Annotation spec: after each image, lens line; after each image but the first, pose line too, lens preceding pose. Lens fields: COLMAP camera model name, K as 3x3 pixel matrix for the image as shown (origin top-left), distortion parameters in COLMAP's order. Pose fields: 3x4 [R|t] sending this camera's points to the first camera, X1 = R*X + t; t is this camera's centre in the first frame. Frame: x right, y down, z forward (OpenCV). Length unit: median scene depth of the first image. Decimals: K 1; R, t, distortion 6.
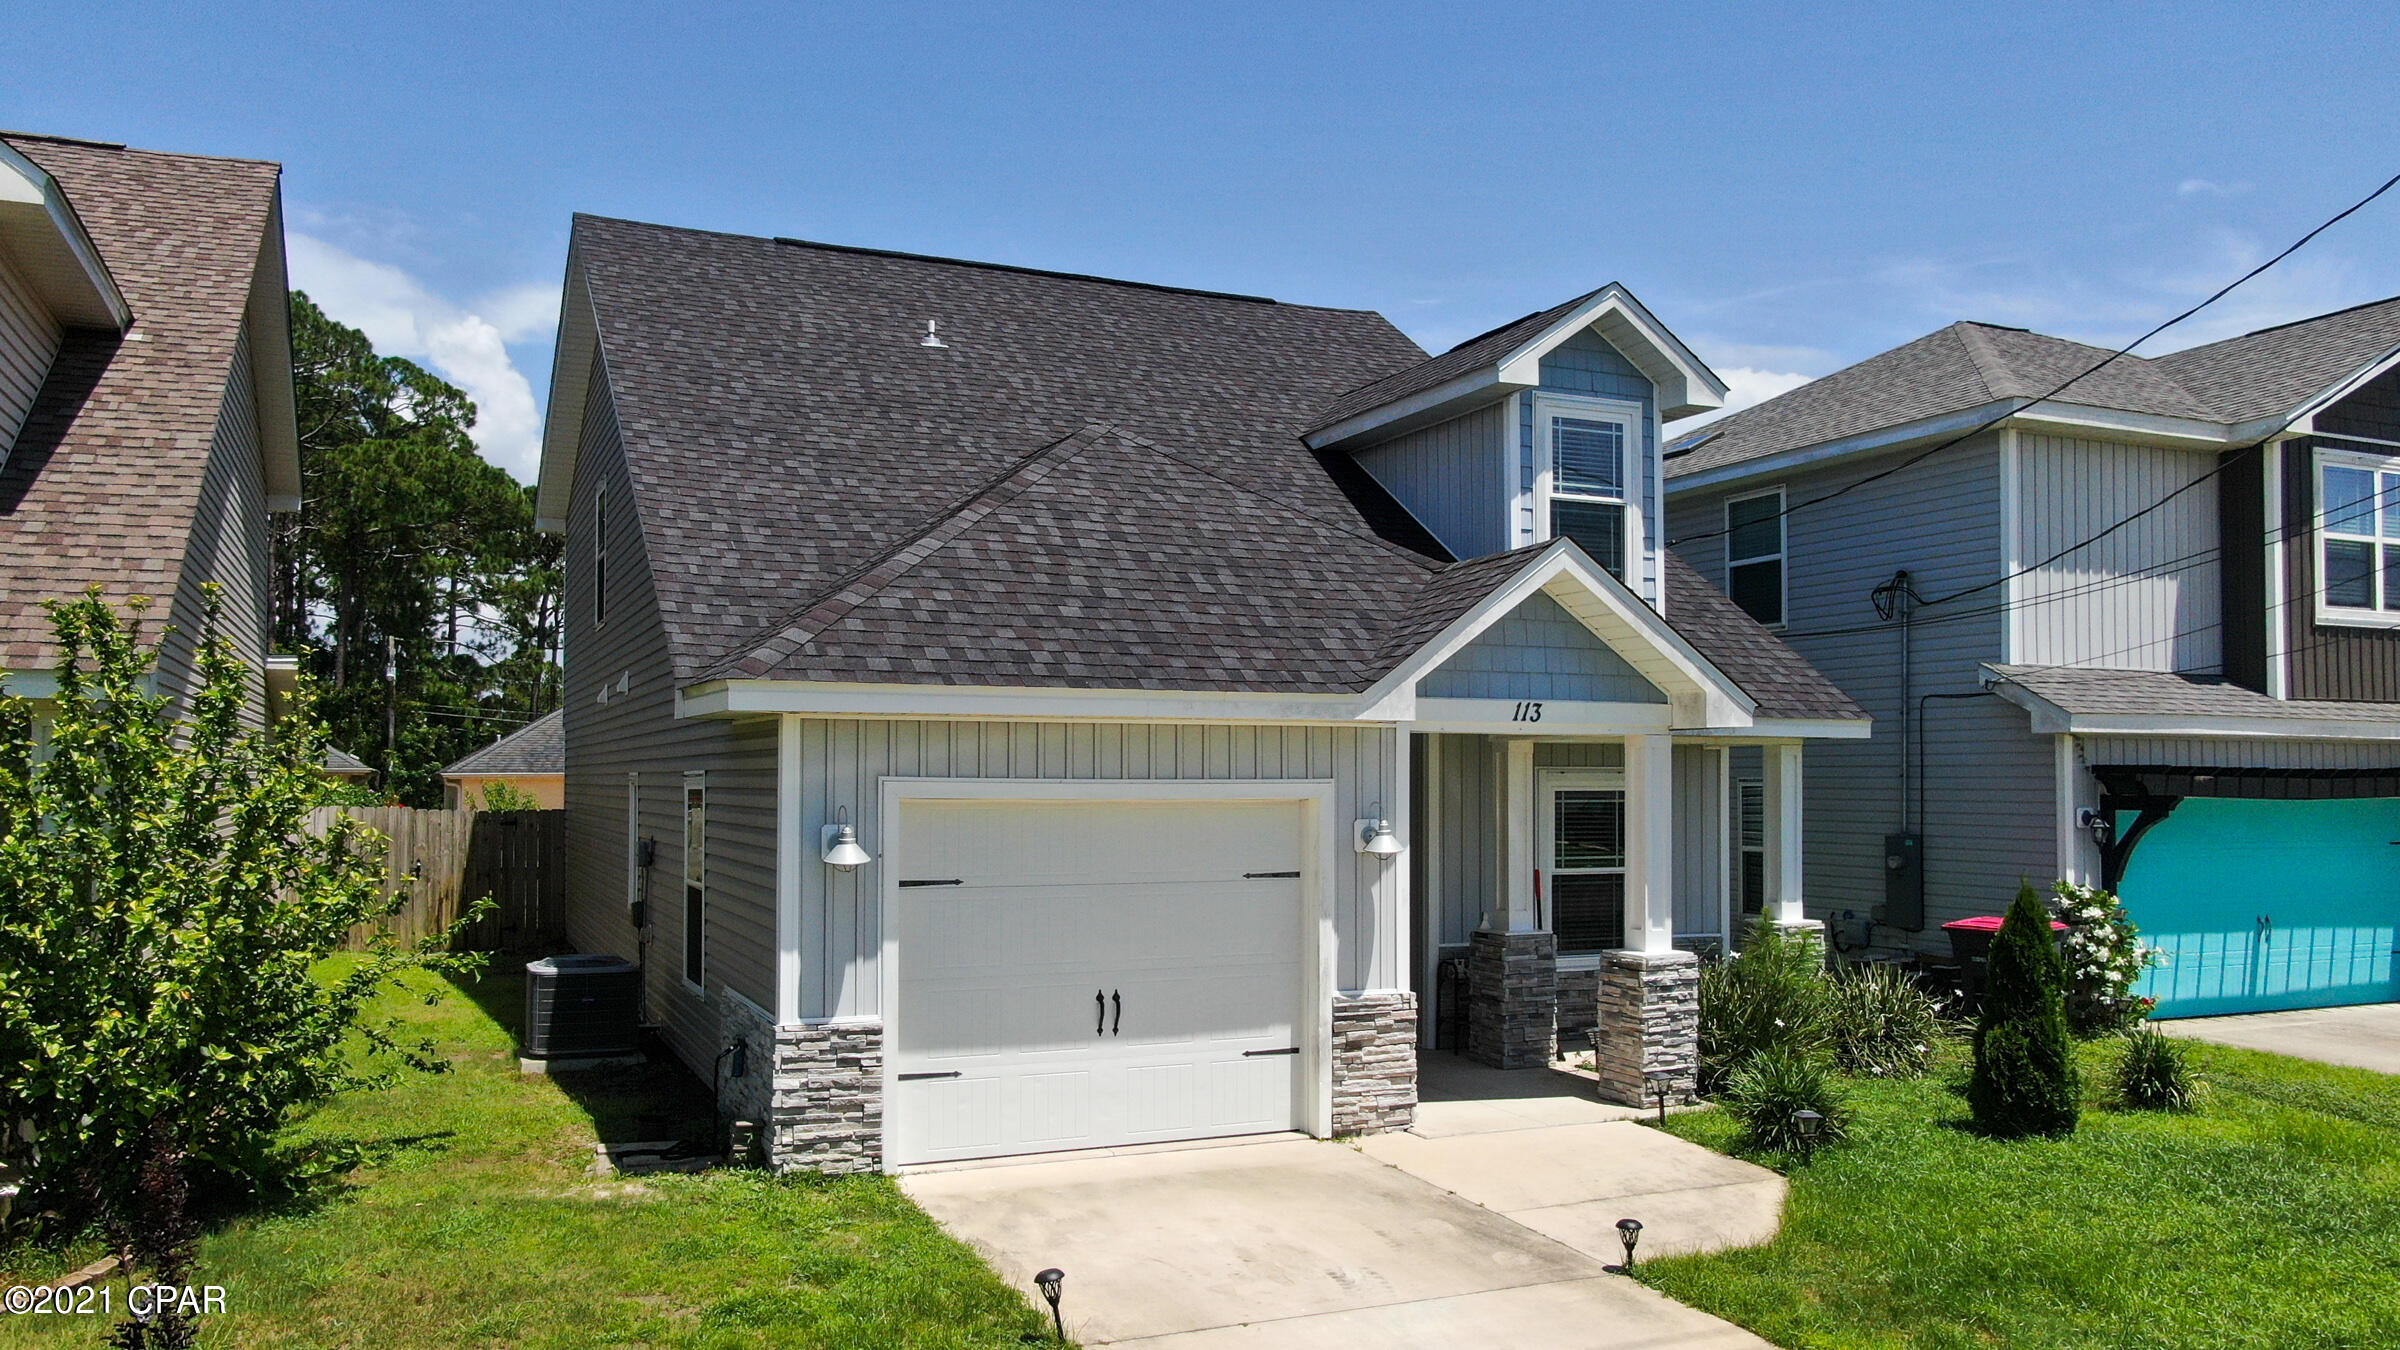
lens RADIAL K [[1796.0, 0, 1200.5], [0, 1796.0, 739.4], [0, 0, 1]] dist [-0.010251, -0.002469]
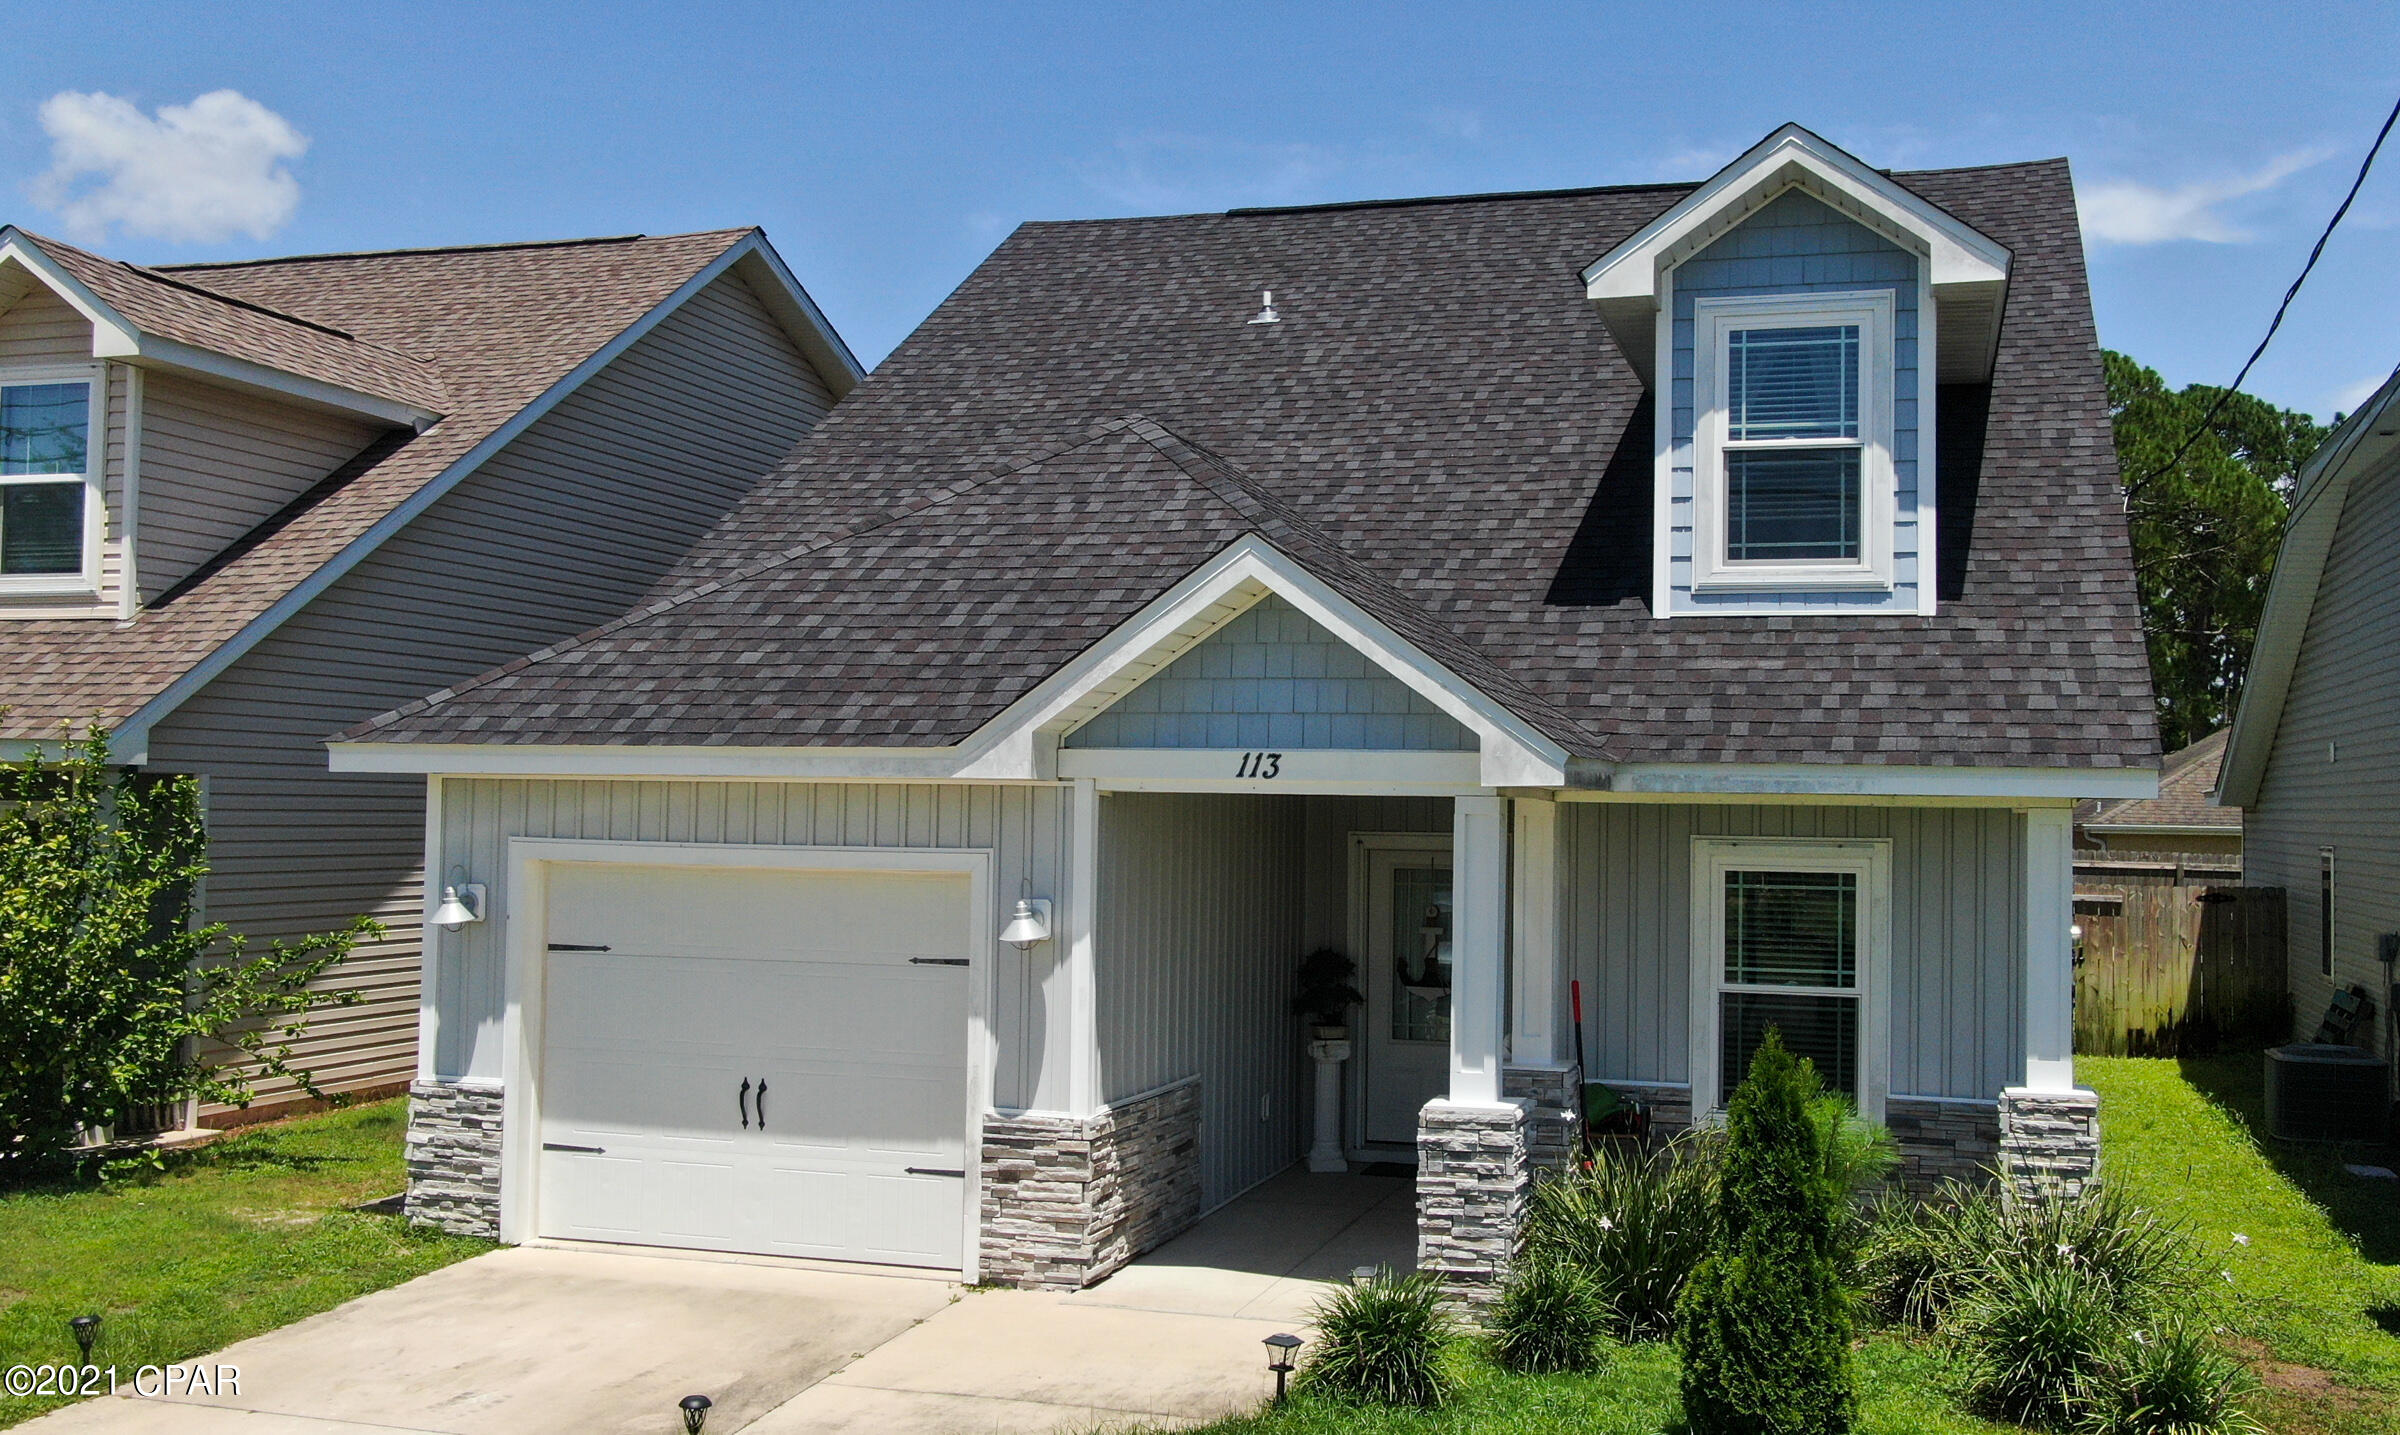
lens RADIAL K [[2292.4, 0, 1200.0], [0, 2292.4, 717.5], [0, 0, 1]] dist [0.003840, 0.015498]
pose [[0.751444, -0.015255, -0.659620, 0.845592], [0.000944, 0.999757, -0.022046, -0.014965], [0.659796, 0.015944, 0.751276, 0.272062]]
